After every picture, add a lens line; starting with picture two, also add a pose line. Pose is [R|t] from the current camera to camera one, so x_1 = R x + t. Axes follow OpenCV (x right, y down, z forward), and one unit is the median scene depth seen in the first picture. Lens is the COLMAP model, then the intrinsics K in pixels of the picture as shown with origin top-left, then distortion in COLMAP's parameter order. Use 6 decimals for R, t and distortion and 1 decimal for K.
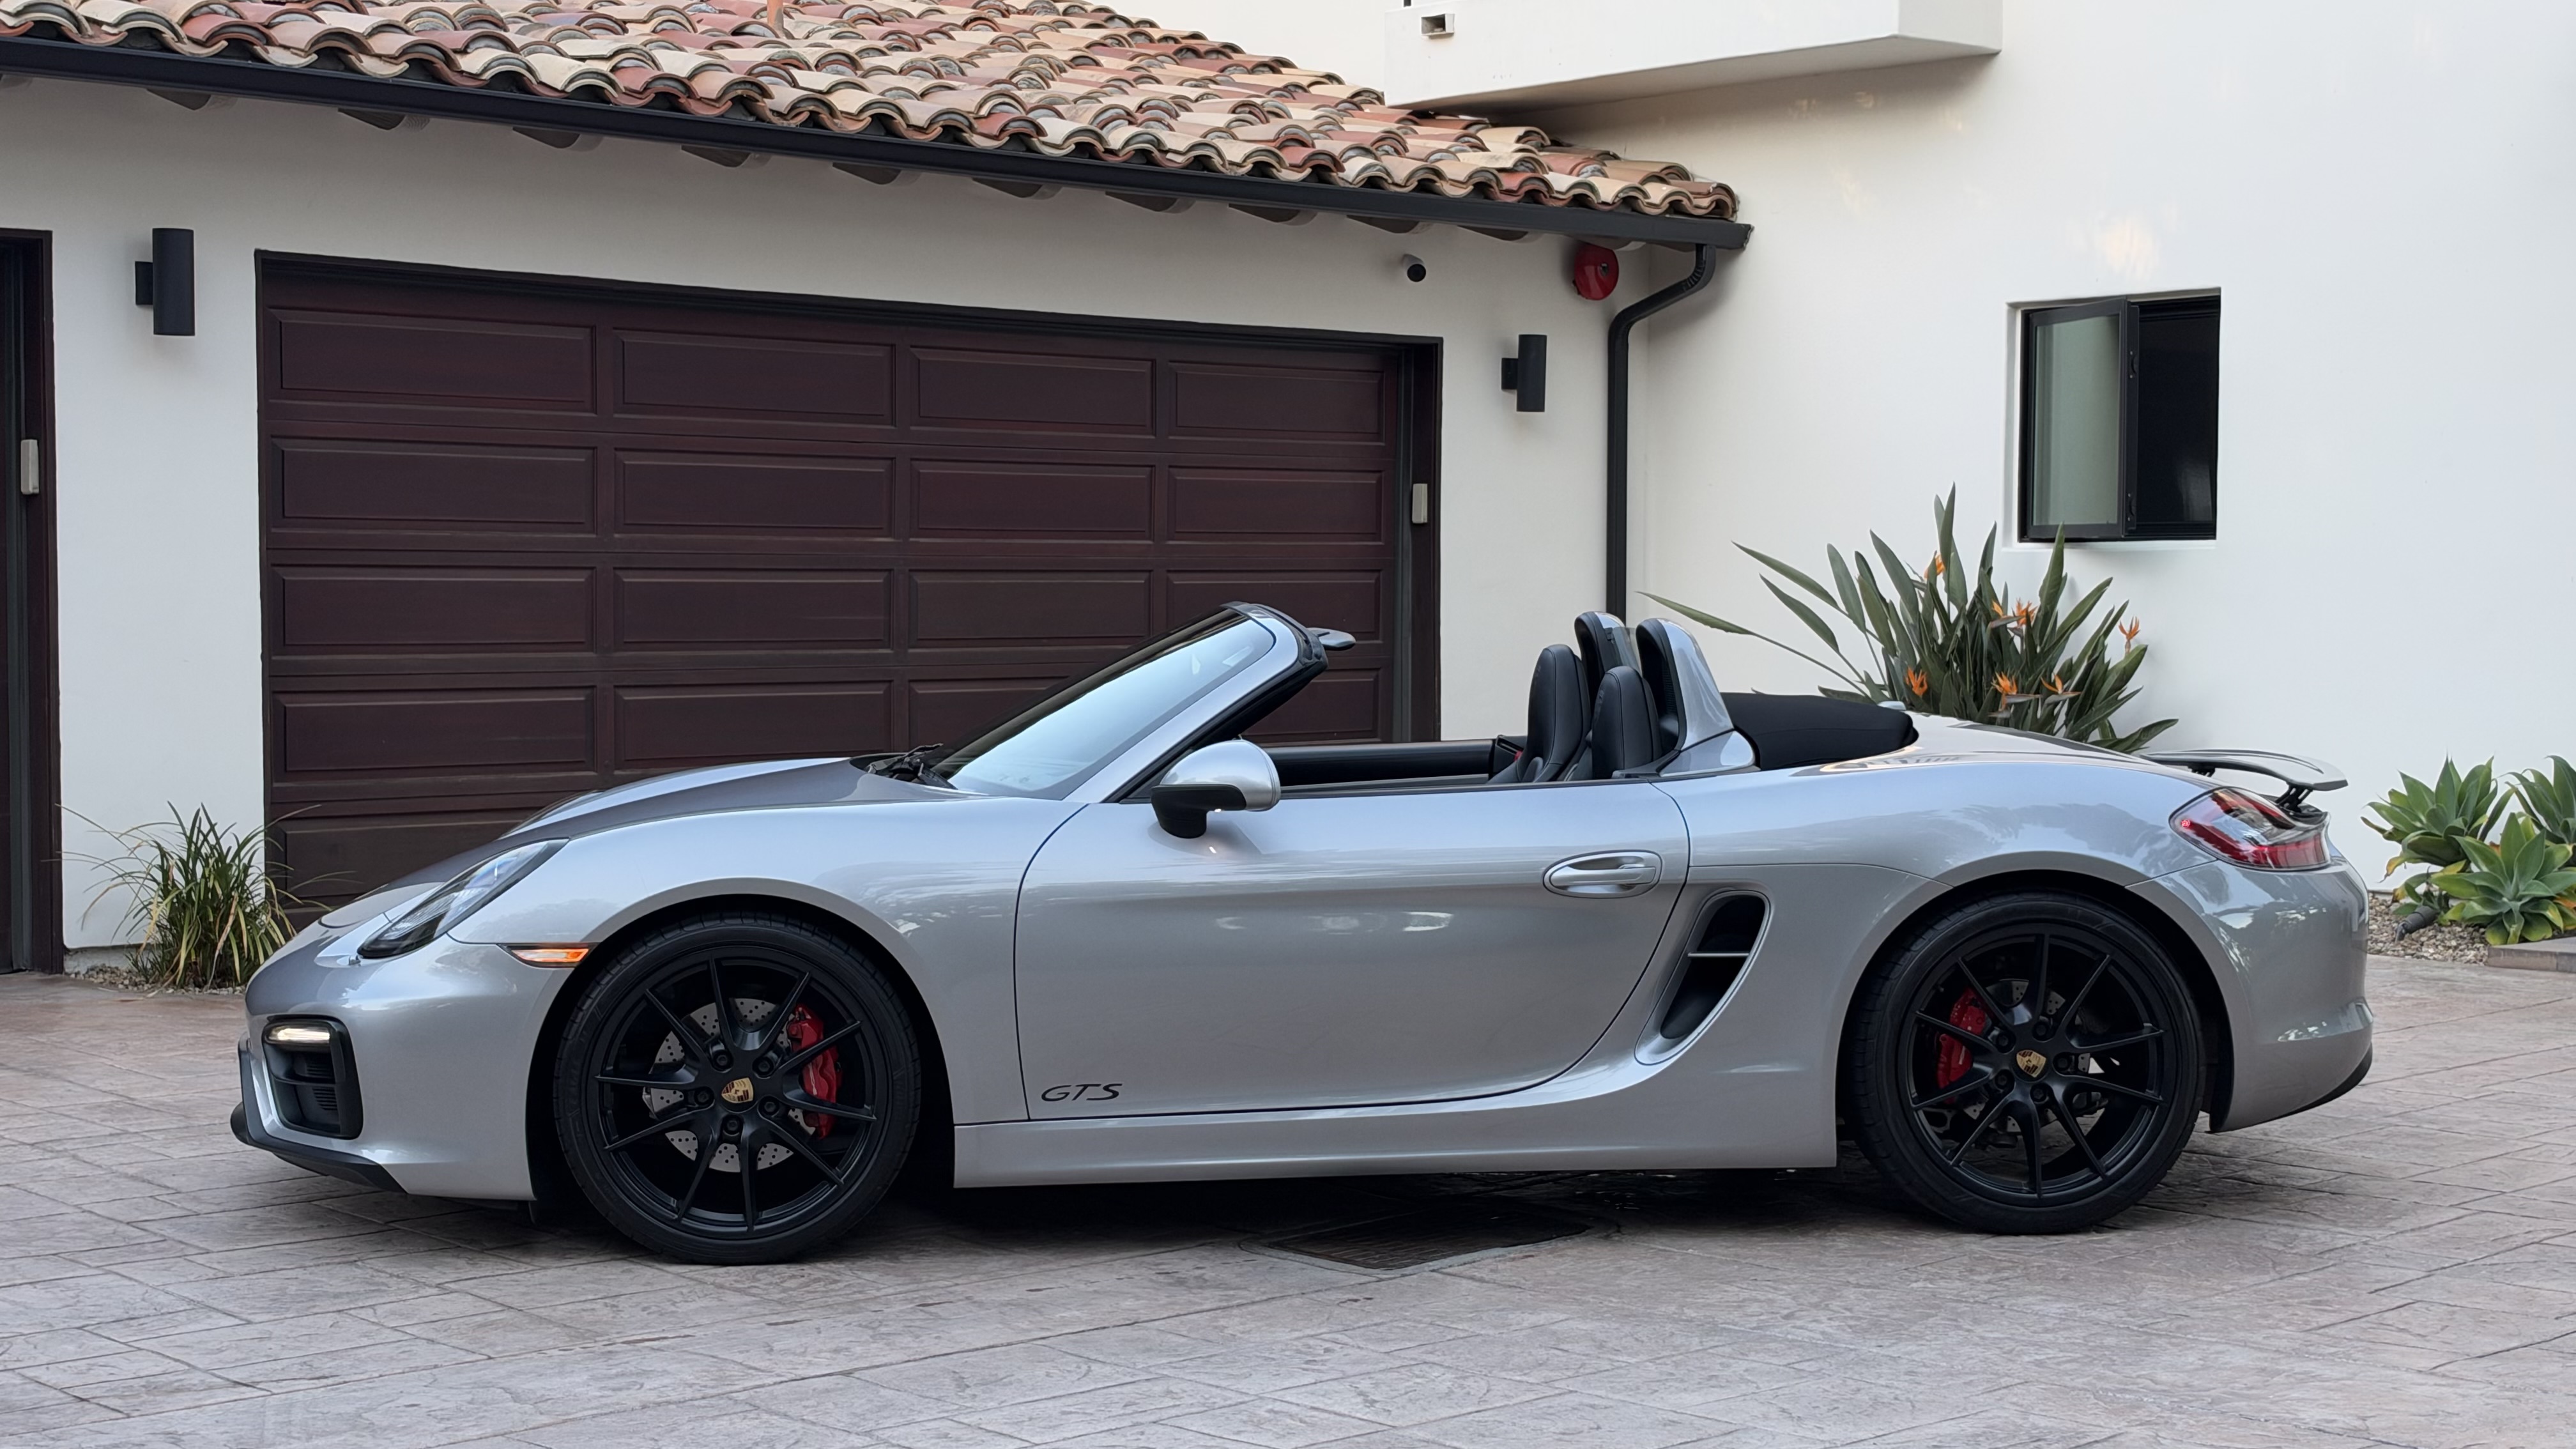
lens RADIAL K [[3666.1, 0, 1288.0], [0, 3666.1, 724.5], [0, 0, 1]] dist [0.296571, -0.827560]
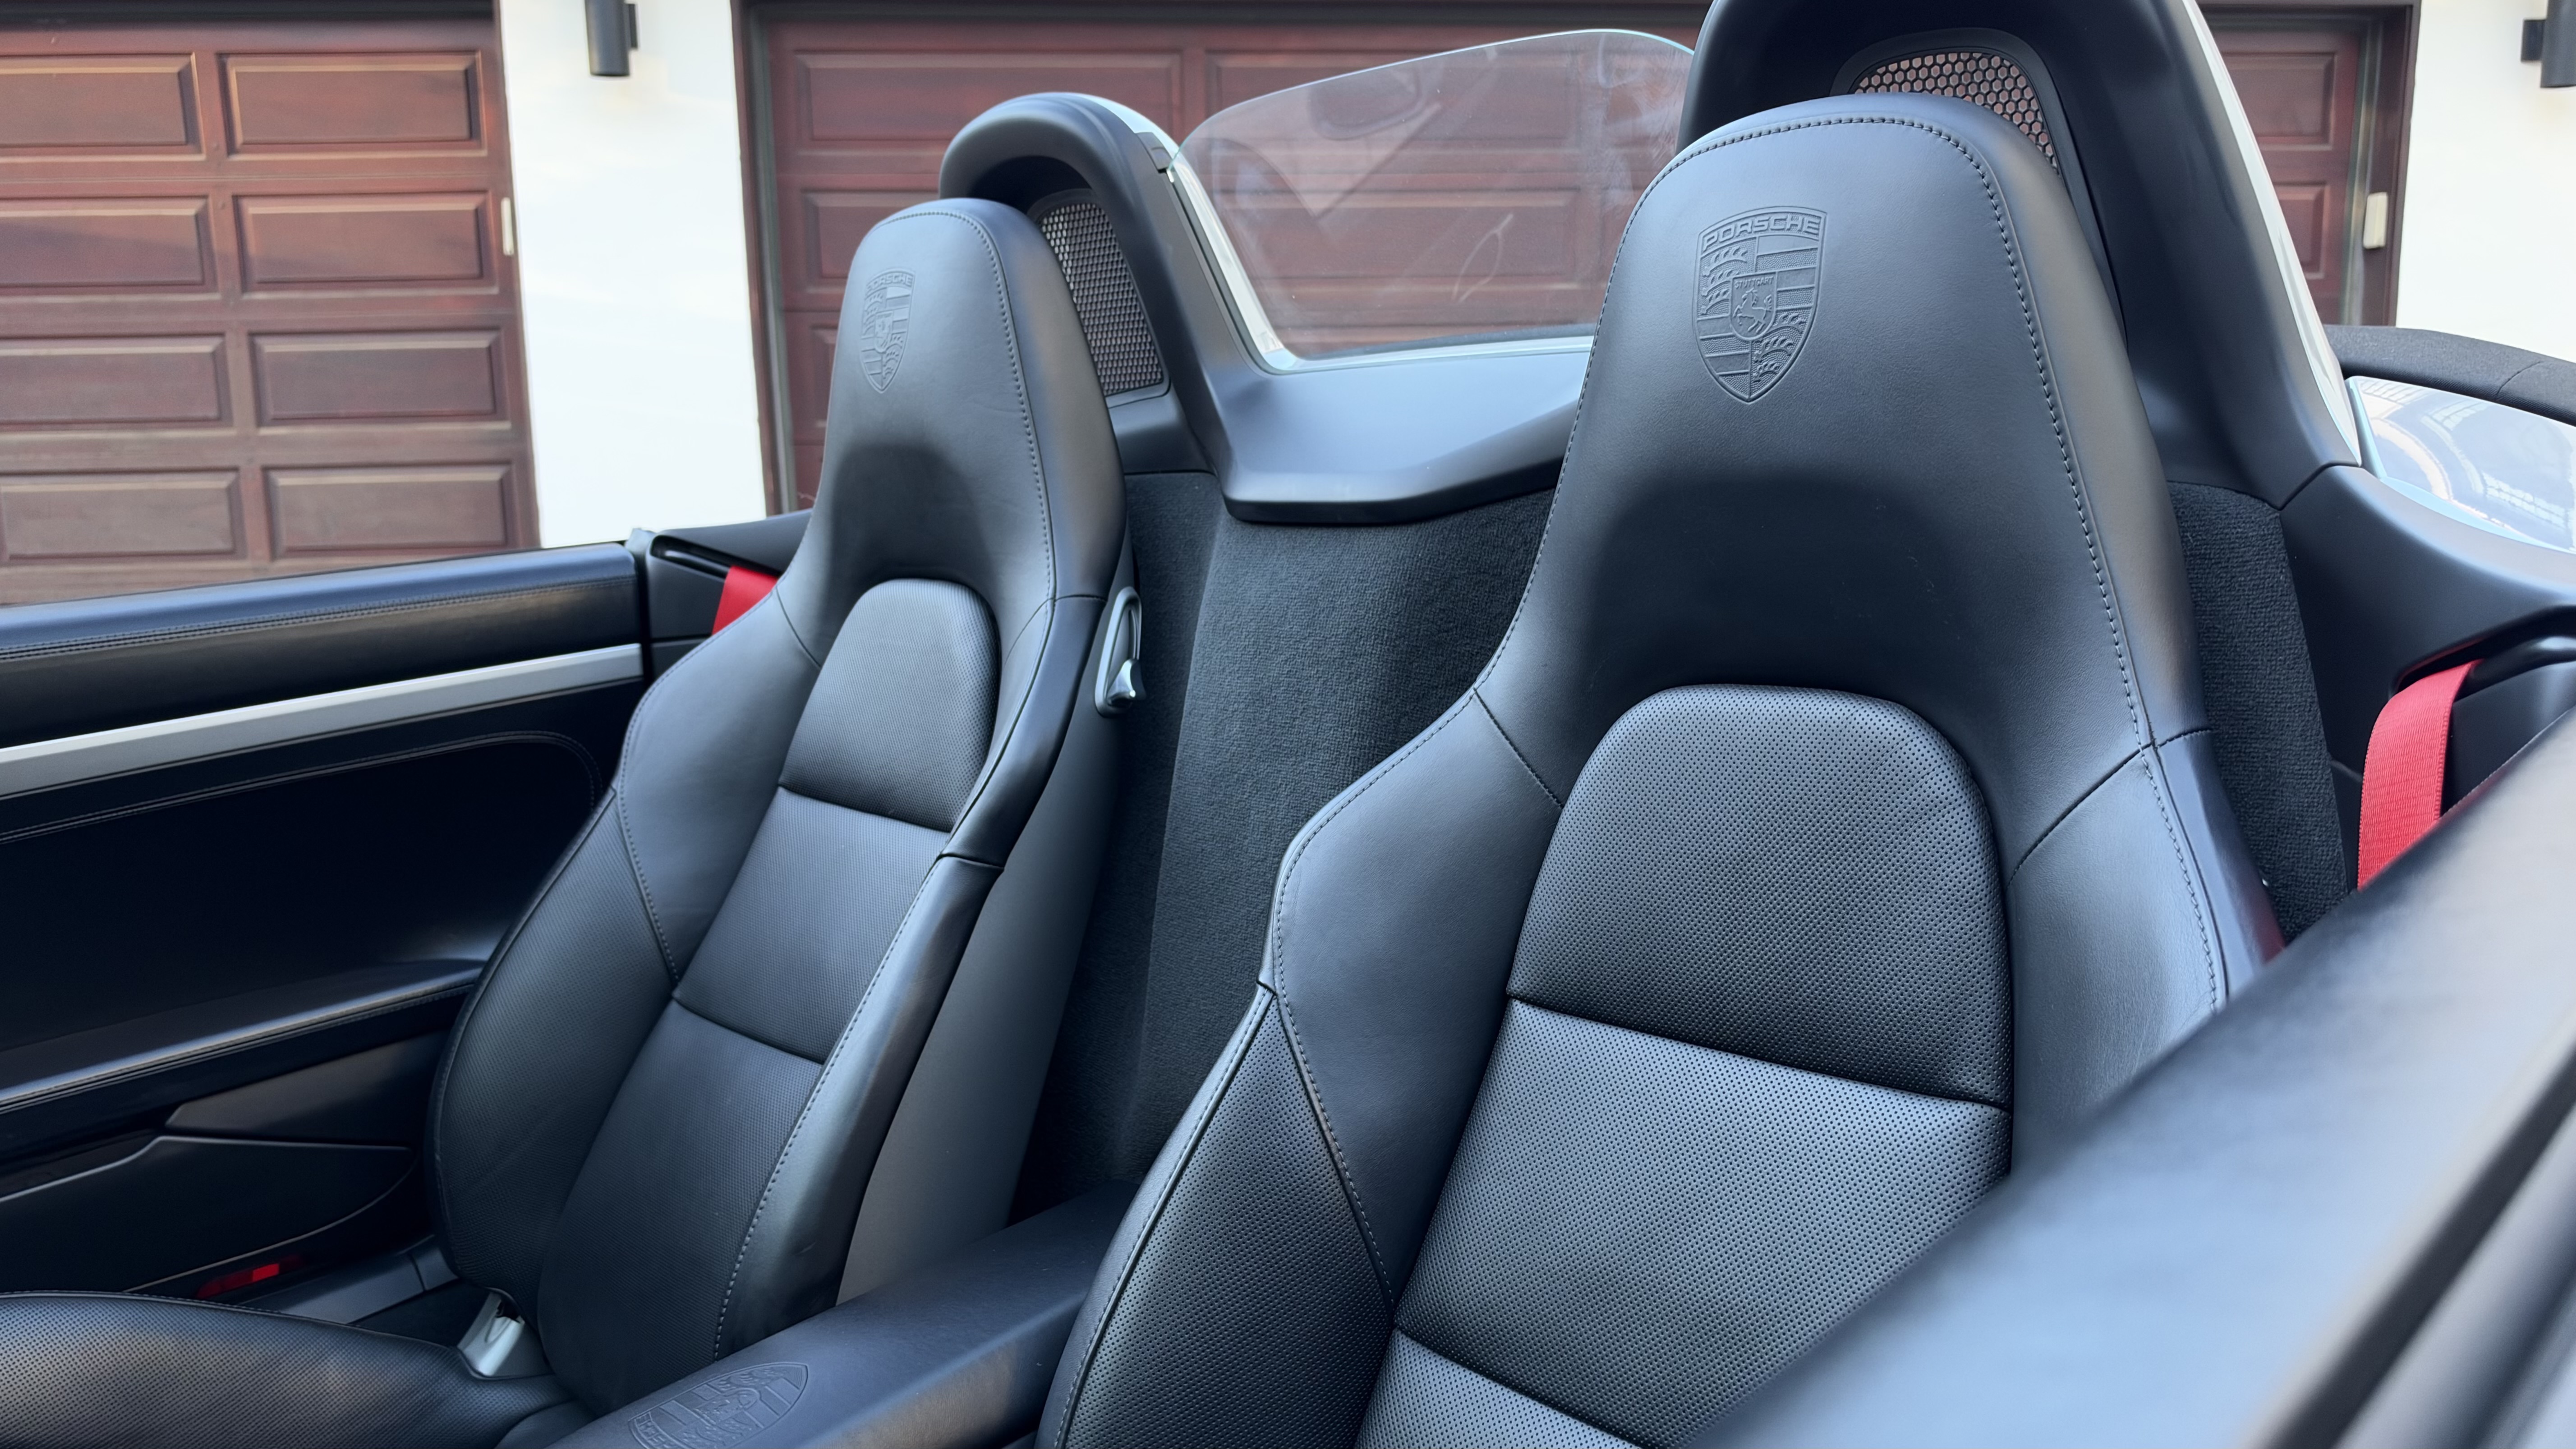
lens RADIAL K [[1856.1, 0, 1298.1], [0, 1856.1, 738.2], [0, 0, 1]] dist [0.098233, -0.192532]
pose [[0.791471, 0.085863, -0.605146, 0.118408], [-0.007911, 0.991439, 0.130327, -0.001029], [0.611156, -0.098363, 0.785375, 0.602272]]
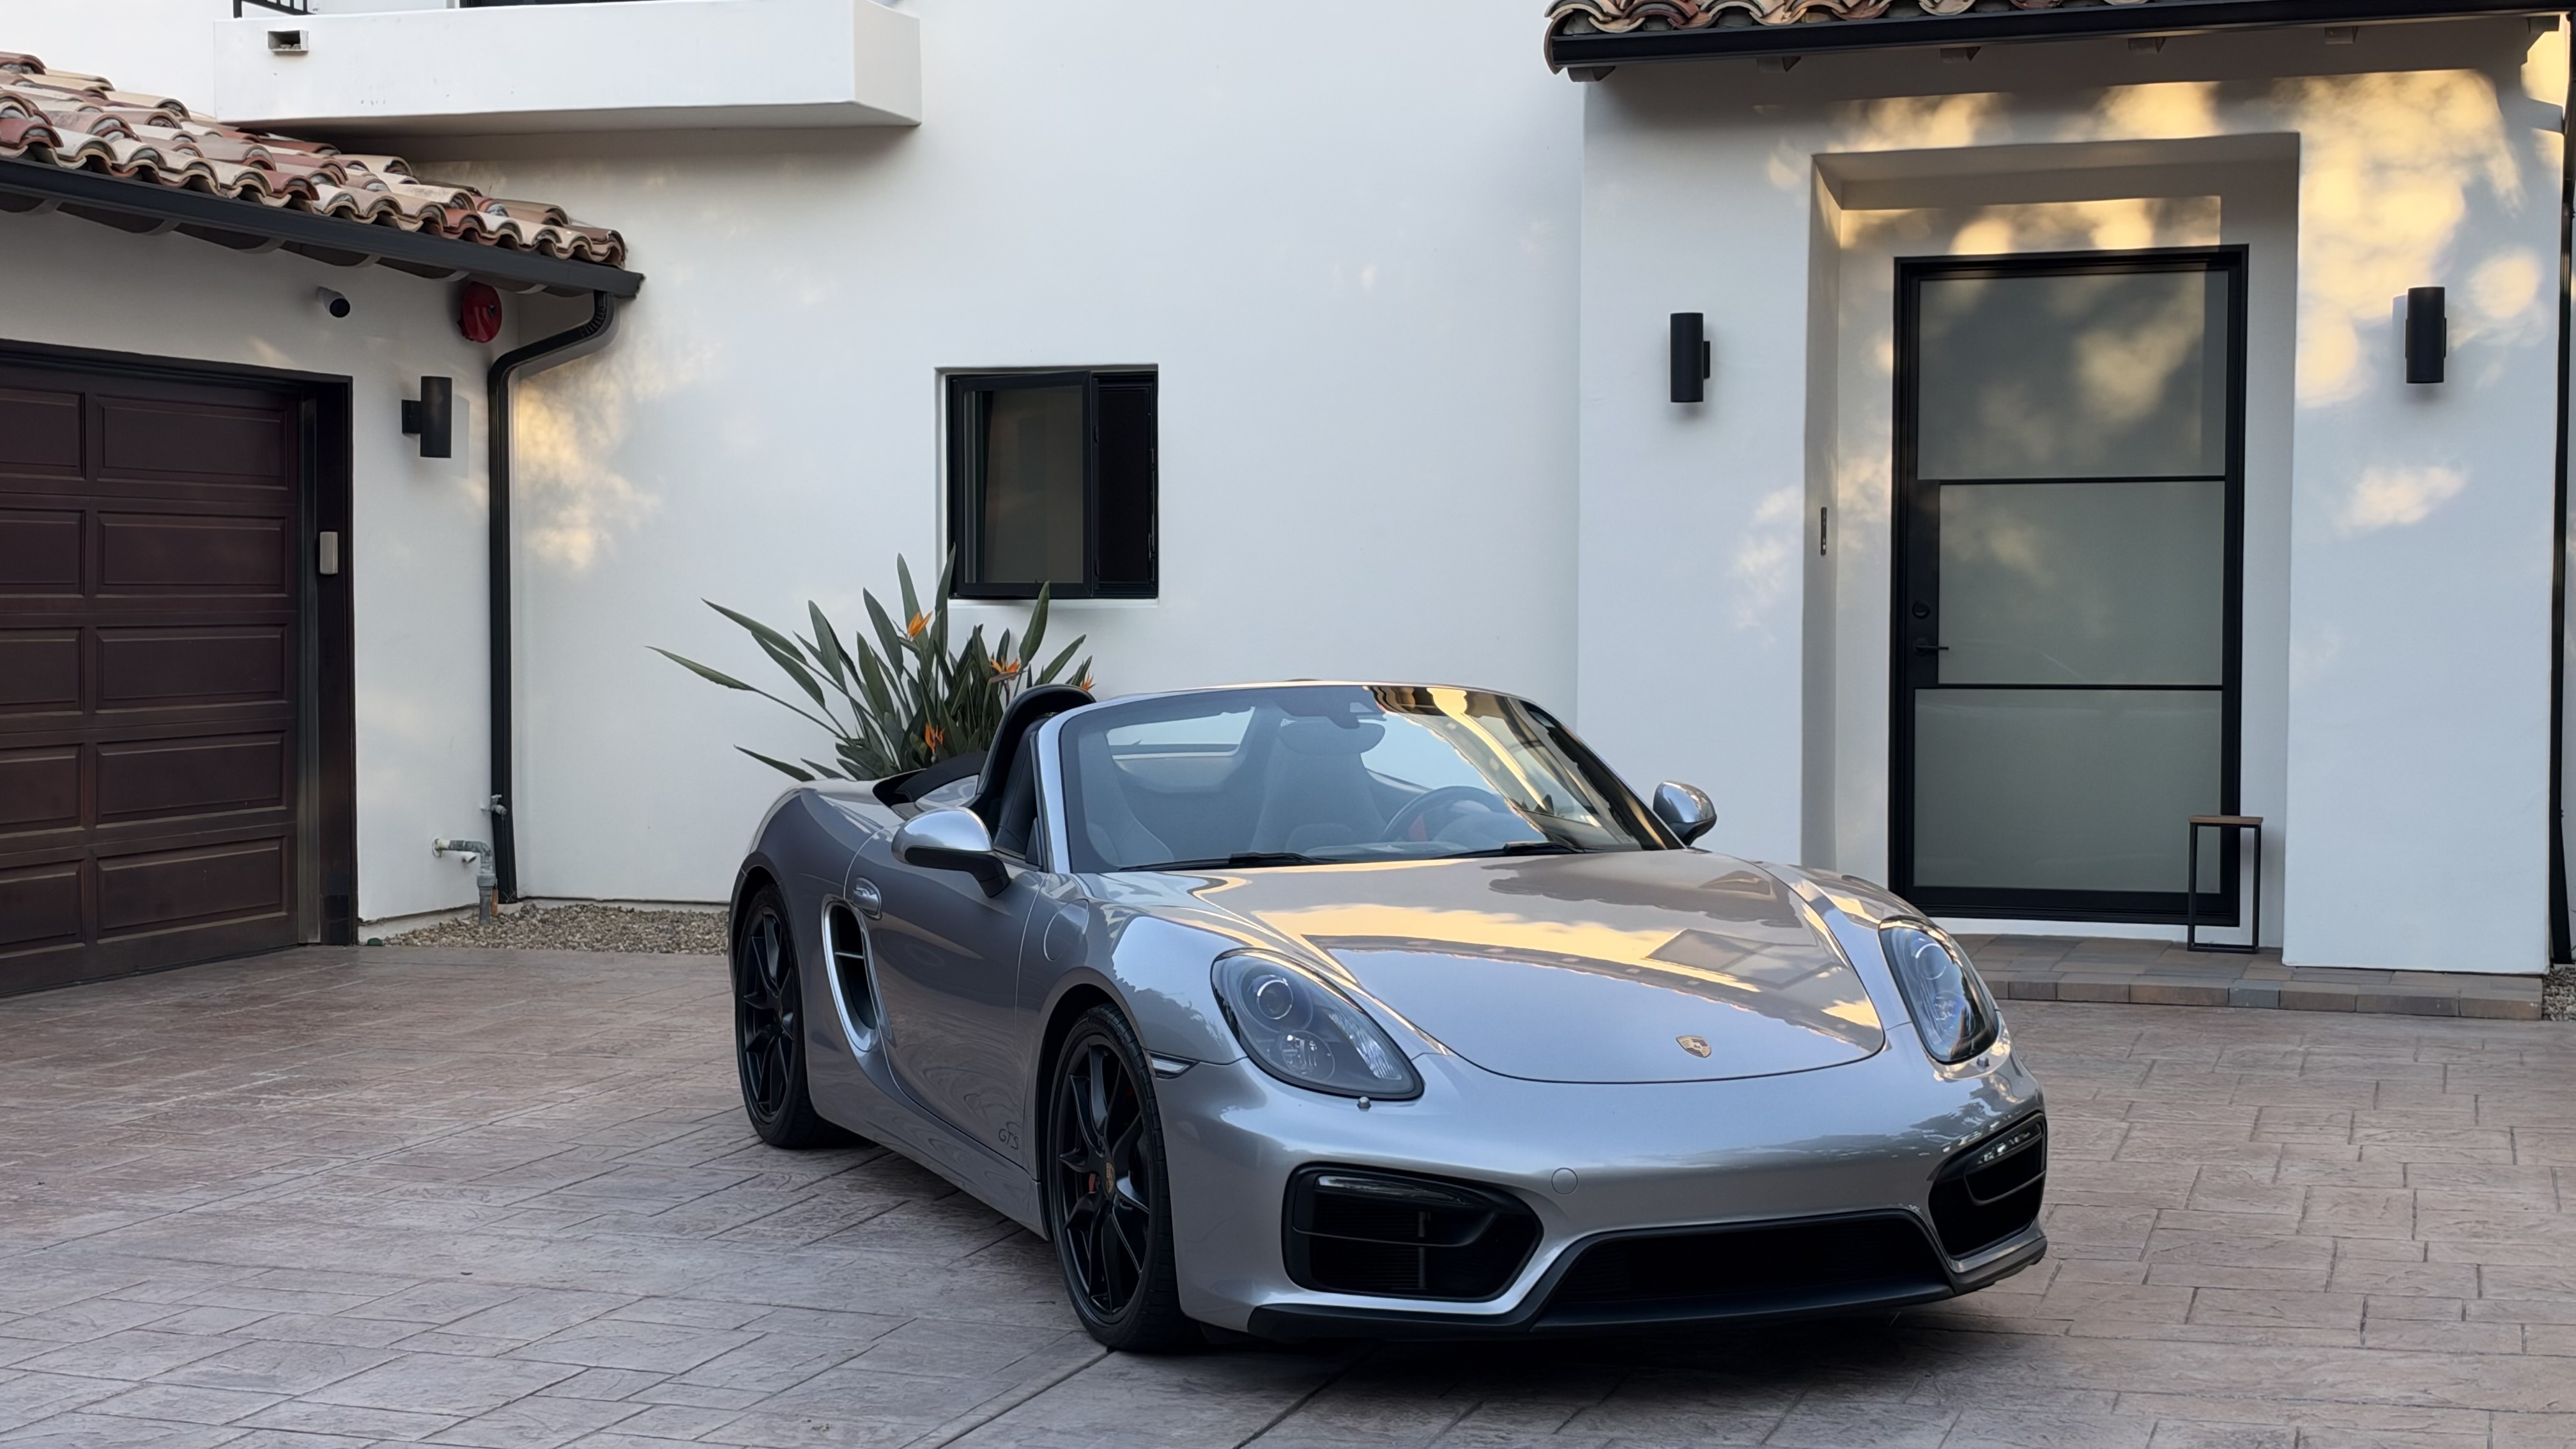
lens RADIAL K [[3652.5, 0, 1270.5], [0, 3652.5, 718.5], [0, 0, 1]] dist [0.329183, -1.133179]
pose [[0.869710, -0.017713, 0.493245, -0.250185], [0.021401, 0.999769, -0.001833, -0.012641], [-0.493099, 0.012150, 0.869888, 0.068398]]
